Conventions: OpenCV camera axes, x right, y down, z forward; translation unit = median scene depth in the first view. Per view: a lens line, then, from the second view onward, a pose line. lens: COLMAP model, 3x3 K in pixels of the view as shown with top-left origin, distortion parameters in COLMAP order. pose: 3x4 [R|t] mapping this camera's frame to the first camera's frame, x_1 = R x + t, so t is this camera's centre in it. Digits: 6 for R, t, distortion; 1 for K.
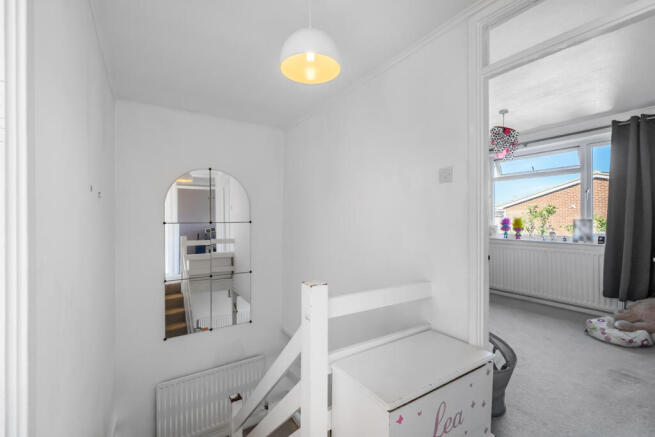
lens RADIAL K [[290.1, 0, 328.0], [0, 290.1, 215.7], [0, 0, 1]] dist [0.005107, 0.002008]
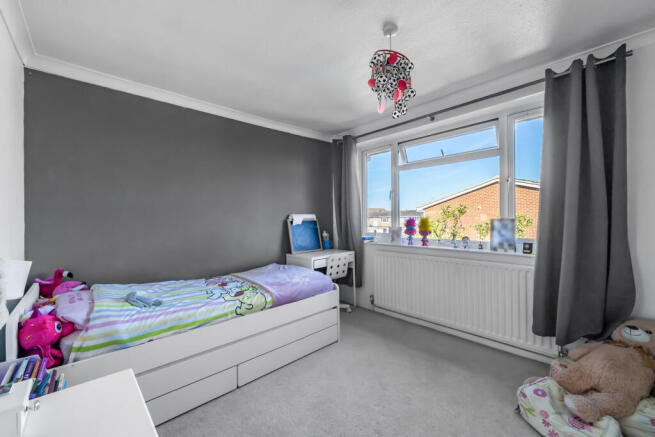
lens RADIAL K [[260.4, 0, 324.1], [0, 260.4, 219.8], [0, 0, 1]] dist [-0.004020, -0.000310]
pose [[0.985940, -0.006498, 0.166972, 0.321375], [0.004687, 0.999926, 0.011235, 0.005019], [-0.167033, -0.010295, 0.985898, 0.429164]]
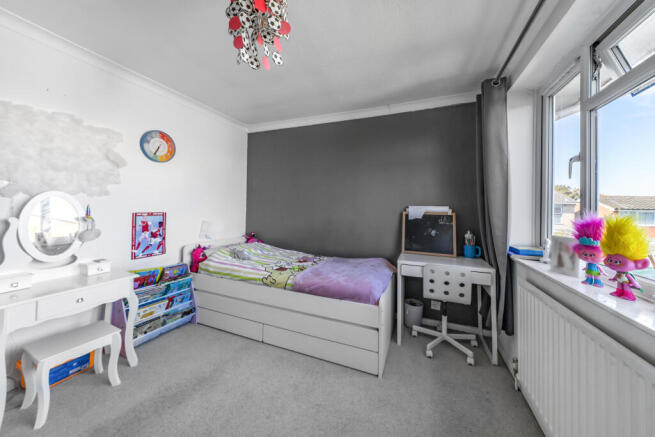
lens RADIAL K [[233.6, 0, 321.3], [0, 233.6, 204.5], [0, 0, 1]] dist [-0.002380, -0.000056]
pose [[0.561634, 0.004450, -0.827374, 0.796072], [-0.021993, 0.999712, -0.009552, 0.003565], [0.827094, 0.023562, 0.561570, 0.749565]]
